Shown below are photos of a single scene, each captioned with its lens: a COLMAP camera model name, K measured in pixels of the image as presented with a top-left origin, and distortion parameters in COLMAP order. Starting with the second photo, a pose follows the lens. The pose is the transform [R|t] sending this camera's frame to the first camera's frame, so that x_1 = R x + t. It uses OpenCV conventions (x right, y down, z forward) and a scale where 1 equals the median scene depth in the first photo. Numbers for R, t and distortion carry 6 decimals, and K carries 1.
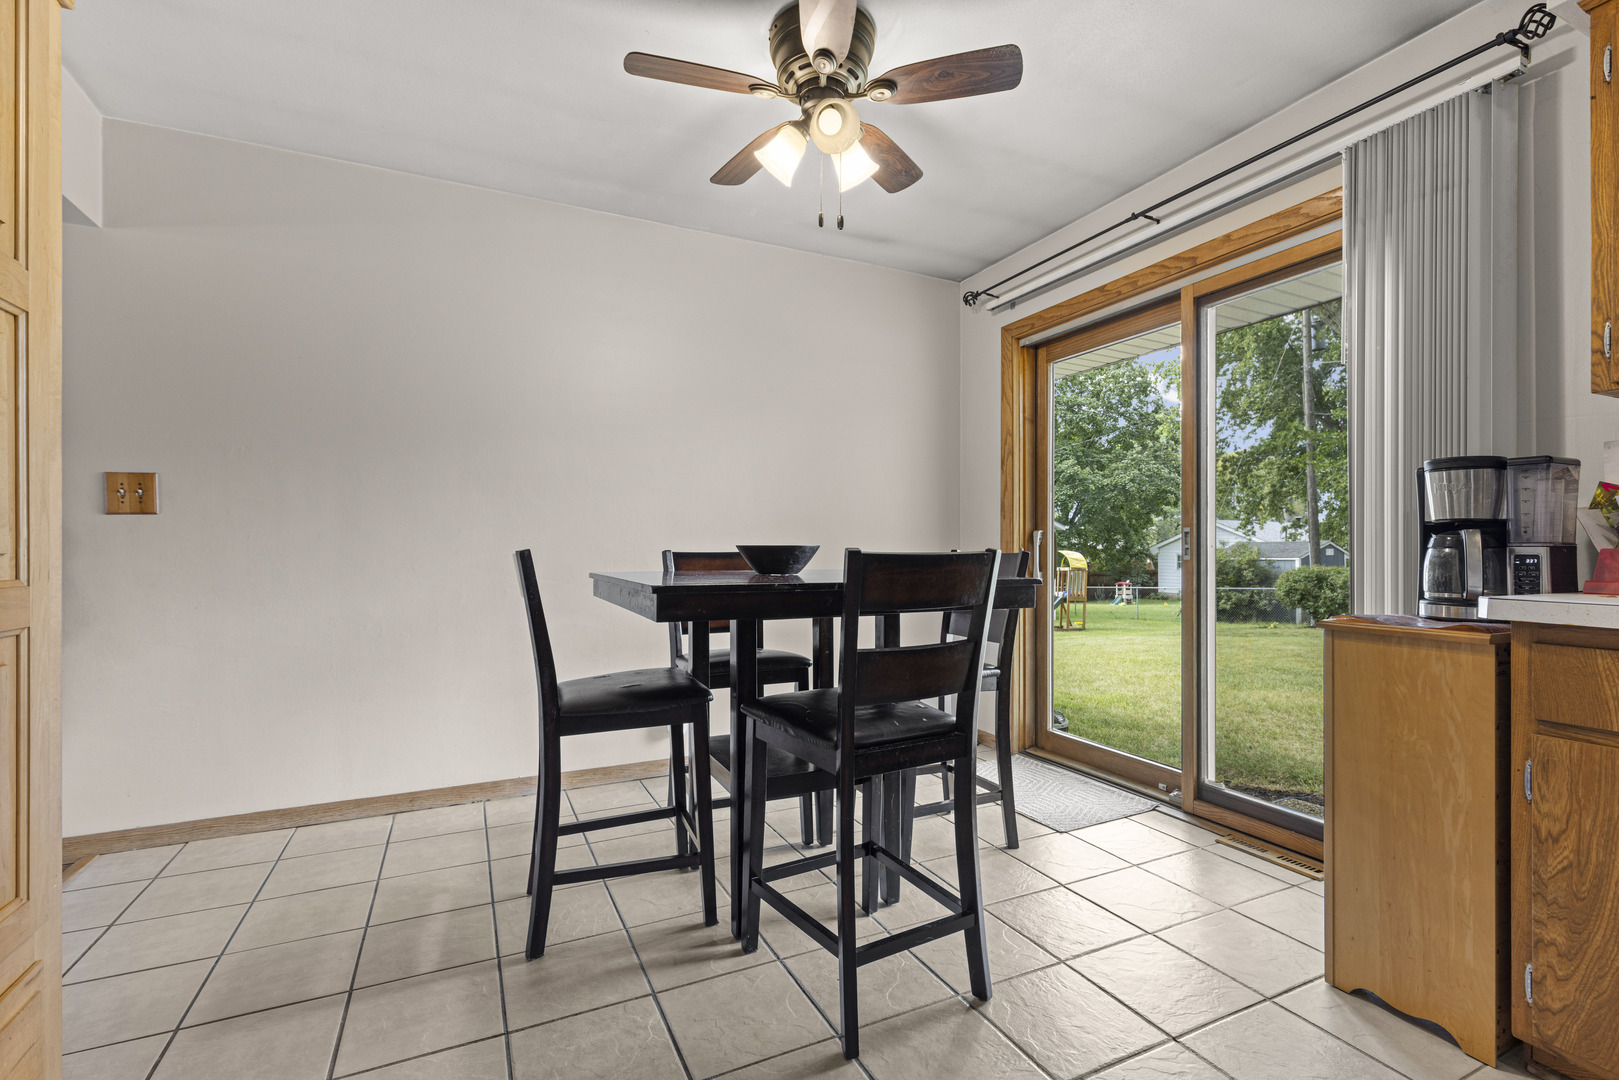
lens RADIAL K [[737.8, 0, 813.3], [0, 737.8, 543.6], [0, 0, 1]] dist [0.001969, -0.000307]
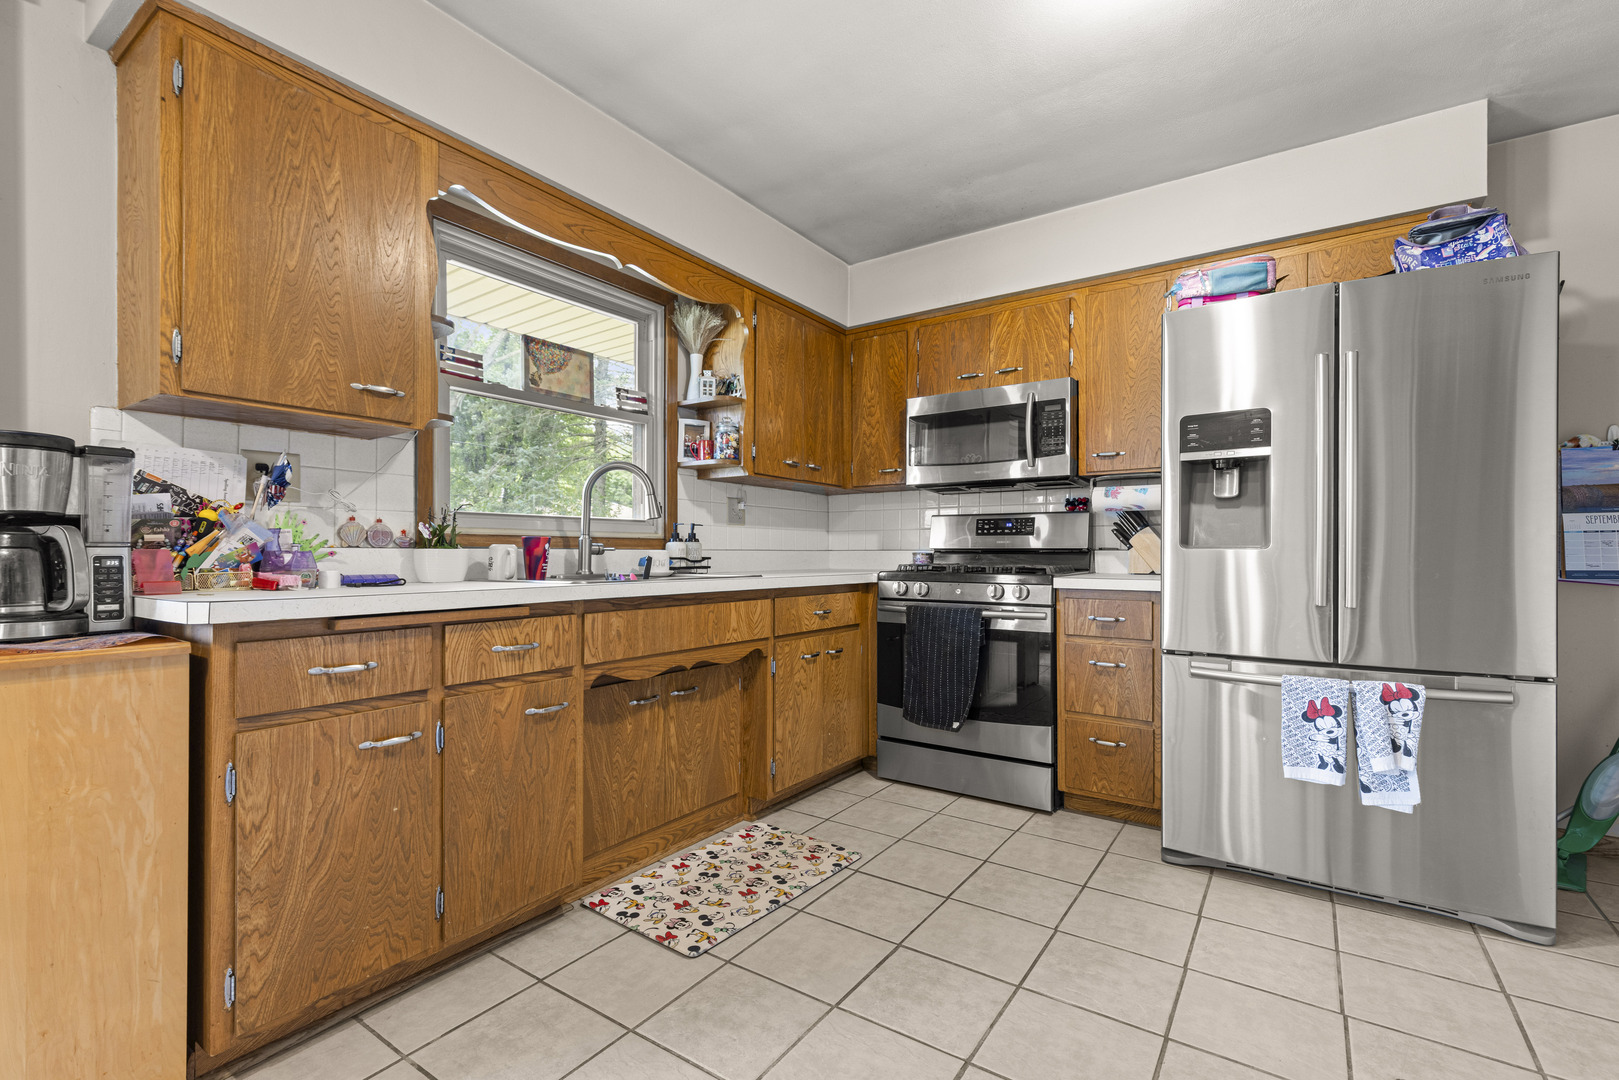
lens RADIAL K [[737.8, 0, 809.5], [0, 737.8, 549.3], [0, 0, 1]] dist [0.001969, -0.000307]
pose [[-0.505753, 0.003899, 0.862670, -0.256944], [-0.001709, 0.999983, -0.005522, 0.010907], [-0.862677, -0.004267, -0.505737, 0.766013]]
